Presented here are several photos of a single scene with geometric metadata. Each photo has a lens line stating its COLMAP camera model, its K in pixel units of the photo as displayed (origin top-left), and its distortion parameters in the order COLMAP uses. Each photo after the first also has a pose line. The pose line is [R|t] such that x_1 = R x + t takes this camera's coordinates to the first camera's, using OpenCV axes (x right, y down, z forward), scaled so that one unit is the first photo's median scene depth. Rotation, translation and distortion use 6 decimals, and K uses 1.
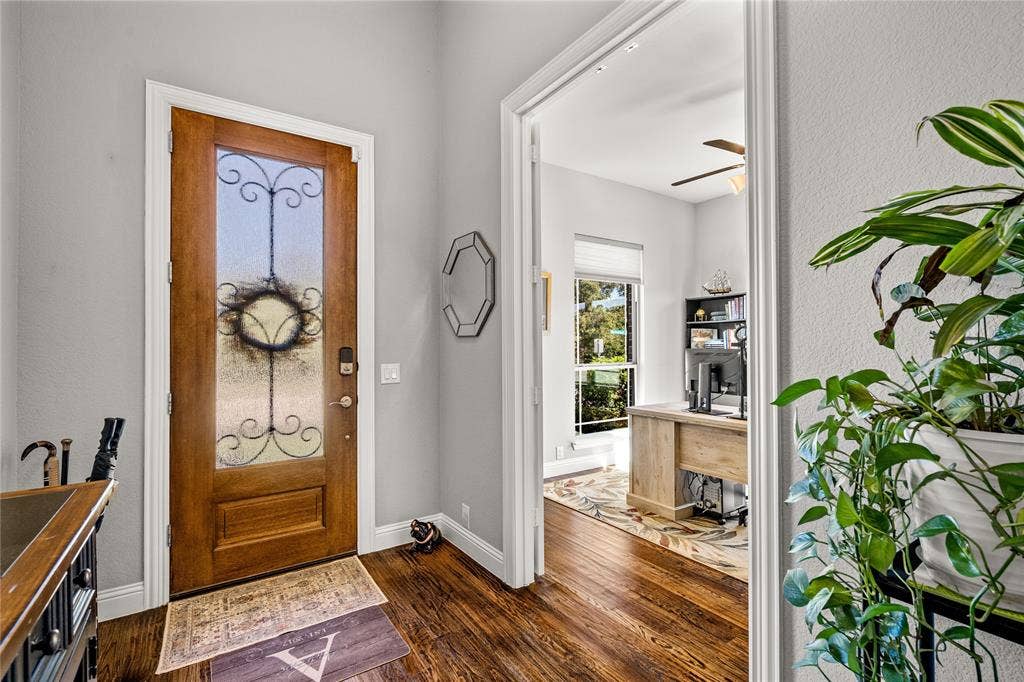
lens RADIAL K [[459.9, 0, 506.8], [0, 459.9, 339.3], [0, 0, 1]] dist [-0.002141, 0.001249]
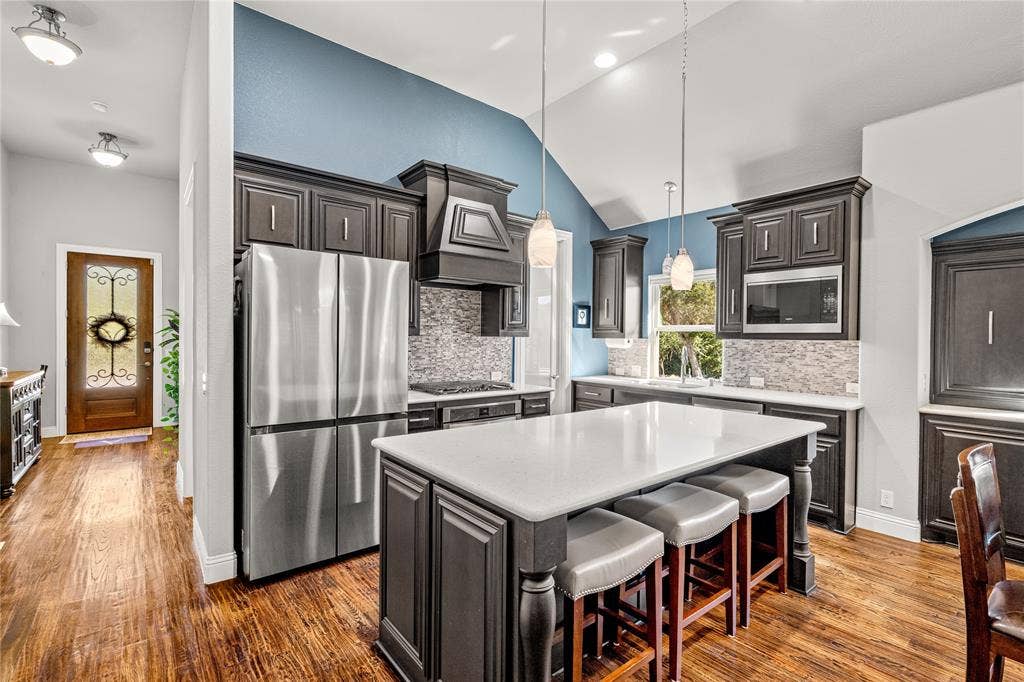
lens RADIAL K [[459.9, 0, 513.7], [0, 459.9, 337.6], [0, 0, 1]] dist [-0.002141, 0.001249]
pose [[0.995195, 0.009609, 0.097437, 1.404172], [-0.011040, 0.999839, 0.014154, -0.063454], [-0.097285, -0.015162, 0.995141, -1.685110]]
